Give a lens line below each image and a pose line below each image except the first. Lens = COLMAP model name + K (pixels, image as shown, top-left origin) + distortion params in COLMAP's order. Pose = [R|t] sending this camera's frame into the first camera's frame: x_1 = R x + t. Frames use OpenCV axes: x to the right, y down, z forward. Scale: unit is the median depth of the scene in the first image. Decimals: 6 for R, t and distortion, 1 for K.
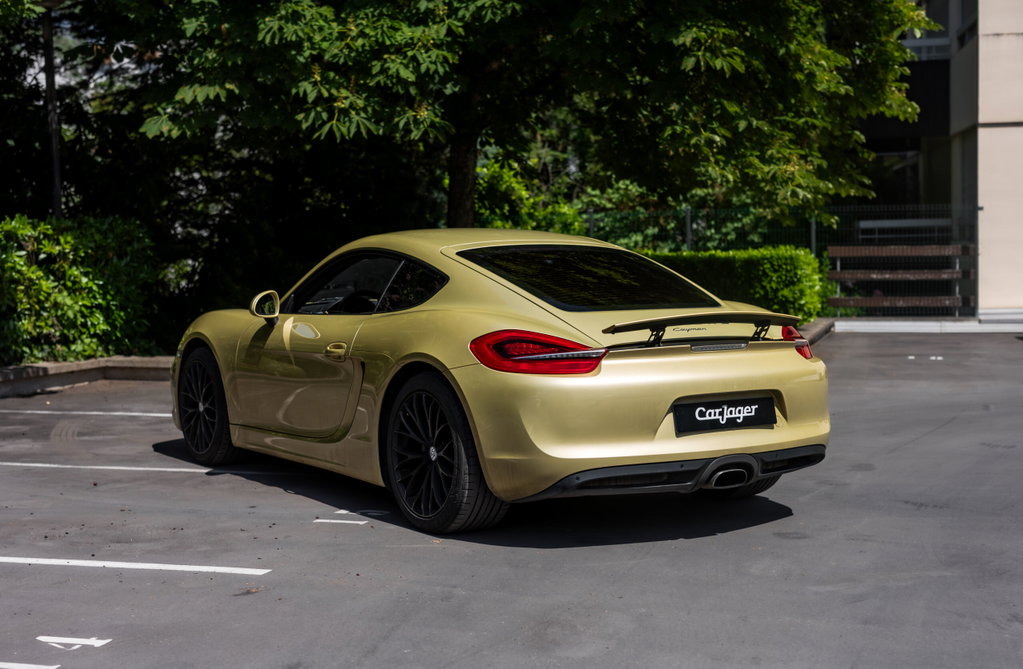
lens RADIAL K [[1634.2, 0, 511.1], [0, 1634.2, 380.2], [0, 0, 1]] dist [-0.002610, 0.091747]
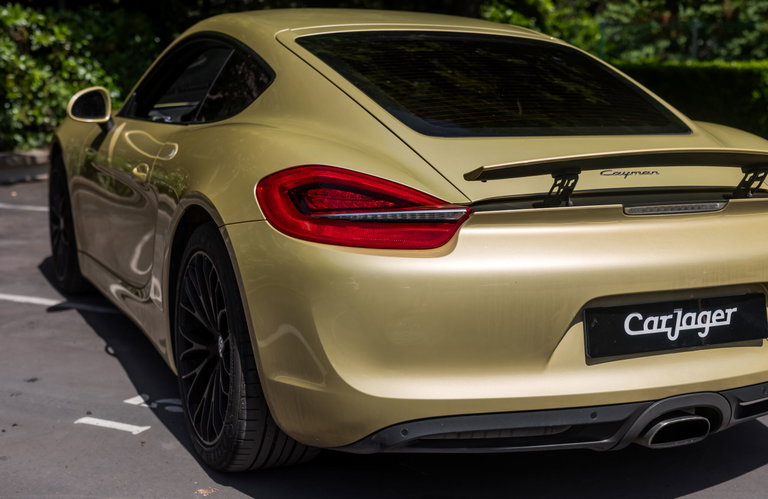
lens RADIAL K [[1226.9, 0, 383.7], [0, 1226.9, 283.8], [0, 0, 1]] dist [-0.002610, 0.091747]
pose [[0.989269, 0.052375, -0.136398, 0.074635], [-0.038268, 0.993834, 0.104069, -0.030528], [0.141007, -0.097732, 0.985173, 0.481553]]
